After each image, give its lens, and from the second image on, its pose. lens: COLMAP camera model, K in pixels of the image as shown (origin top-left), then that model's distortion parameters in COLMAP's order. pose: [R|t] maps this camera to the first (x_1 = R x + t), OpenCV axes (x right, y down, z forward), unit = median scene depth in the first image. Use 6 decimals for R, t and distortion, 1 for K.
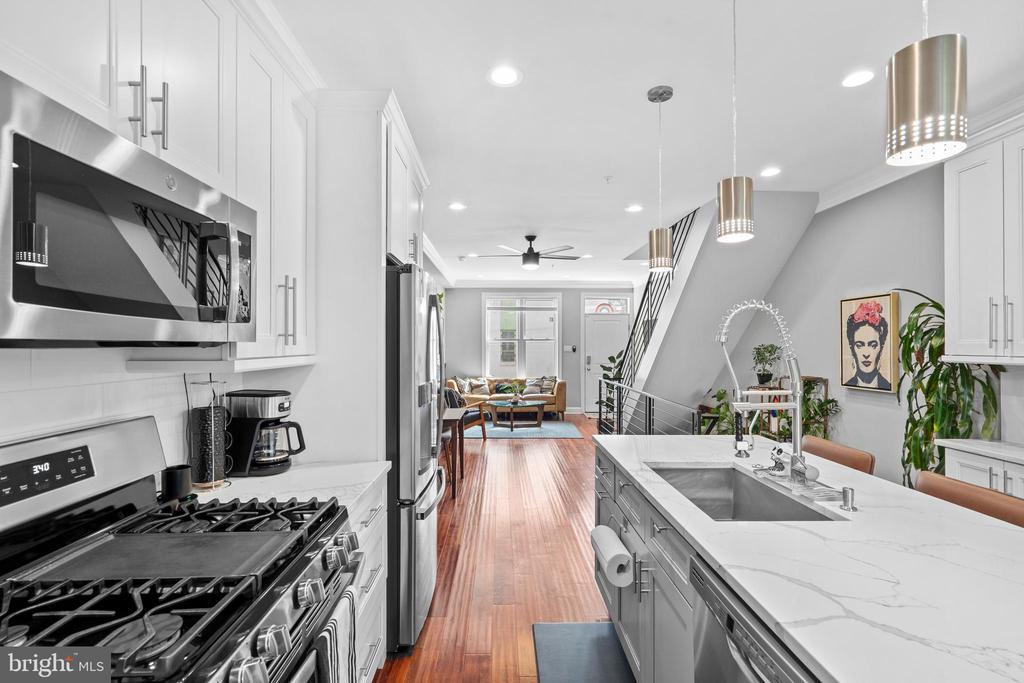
lens RADIAL K [[471.3, 0, 512.8], [0, 471.3, 342.4], [0, 0, 1]] dist [-0.001422, 0.002154]
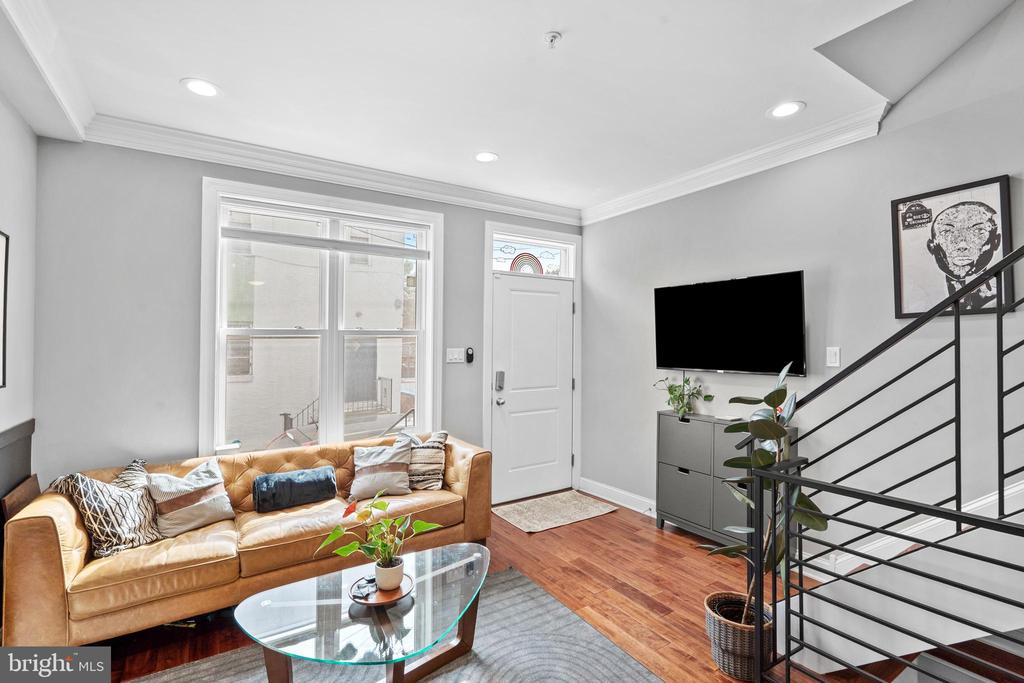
lens RADIAL K [[471.3, 0, 518.6], [0, 471.3, 333.4], [0, 0, 1]] dist [-0.001422, 0.002154]
pose [[0.849593, 0.002552, 0.527432, -0.052866], [0.004679, 0.999912, -0.012374, -0.000355], [-0.527418, 0.012981, 0.849507, 0.659576]]
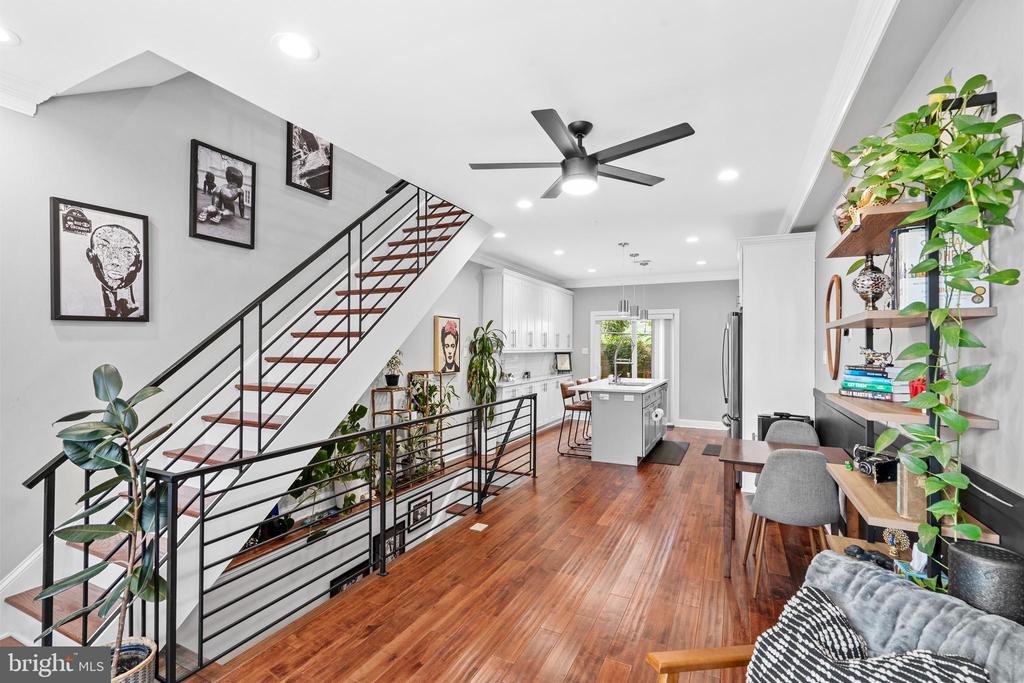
lens RADIAL K [[471.3, 0, 508.9], [0, 471.3, 340.7], [0, 0, 1]] dist [-0.001422, 0.002154]
pose [[-0.887296, -0.005438, 0.461169, -0.149659], [-0.014361, 0.999771, -0.015841, 0.006458], [-0.460977, -0.020678, -0.887171, 1.803868]]
